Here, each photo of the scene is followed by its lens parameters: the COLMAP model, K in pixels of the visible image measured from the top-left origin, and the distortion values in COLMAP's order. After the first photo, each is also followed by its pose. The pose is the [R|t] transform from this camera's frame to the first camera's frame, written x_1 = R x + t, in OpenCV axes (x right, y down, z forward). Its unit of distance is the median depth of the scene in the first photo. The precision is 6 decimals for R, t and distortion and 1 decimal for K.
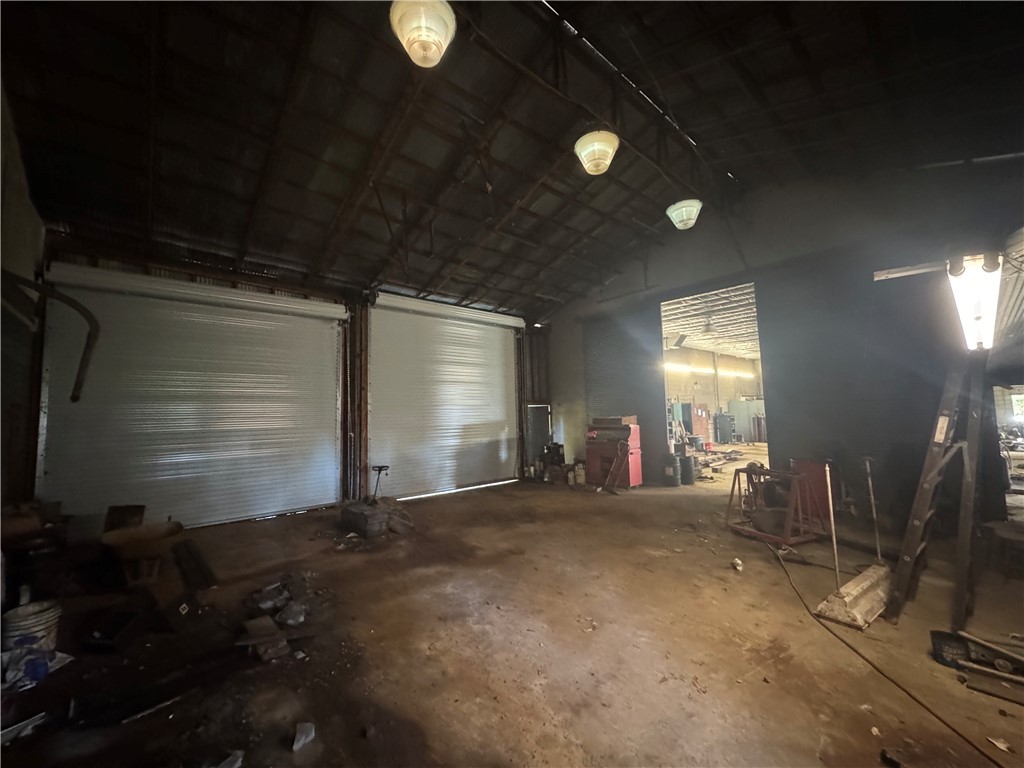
lens RADIAL K [[406.5, 0, 516.4], [0, 406.5, 378.1], [0, 0, 1]] dist [0.001869, 0.000000]
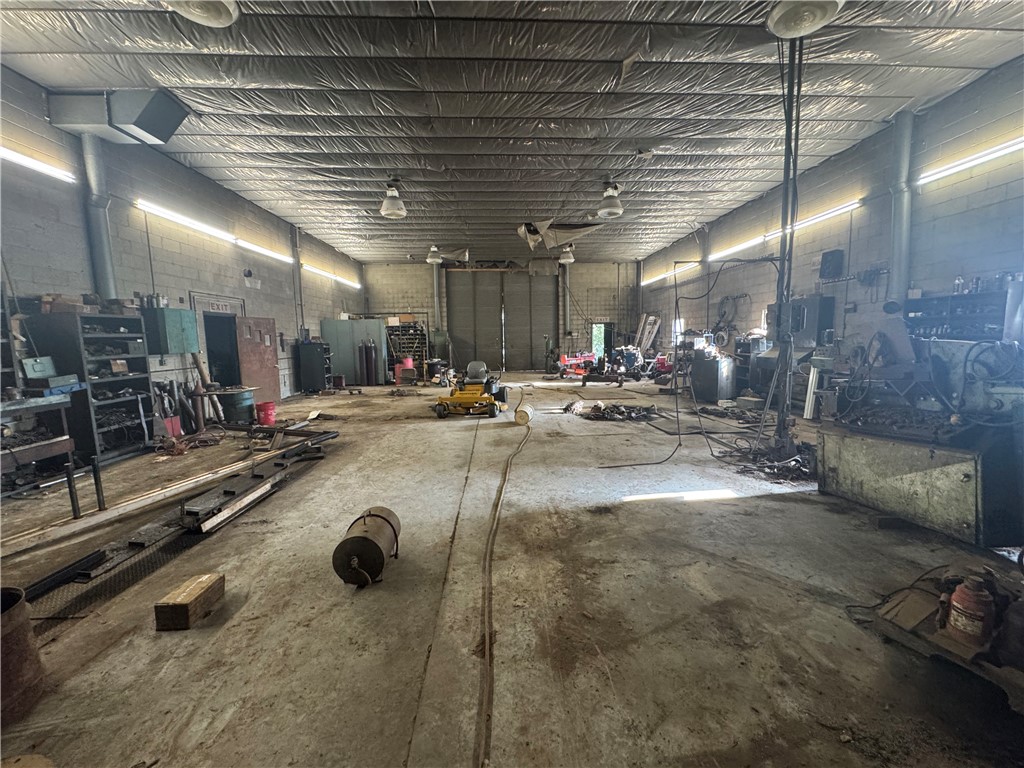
lens RADIAL K [[406.5, 0, 511.8], [0, 406.5, 382.7], [0, 0, 1]] dist [0.001869, 0.000000]
pose [[0.634685, -0.071585, 0.769448, 0.829716], [-0.067317, 0.986794, 0.147332, 0.147615], [-0.769833, -0.145306, 0.621484, 1.428524]]
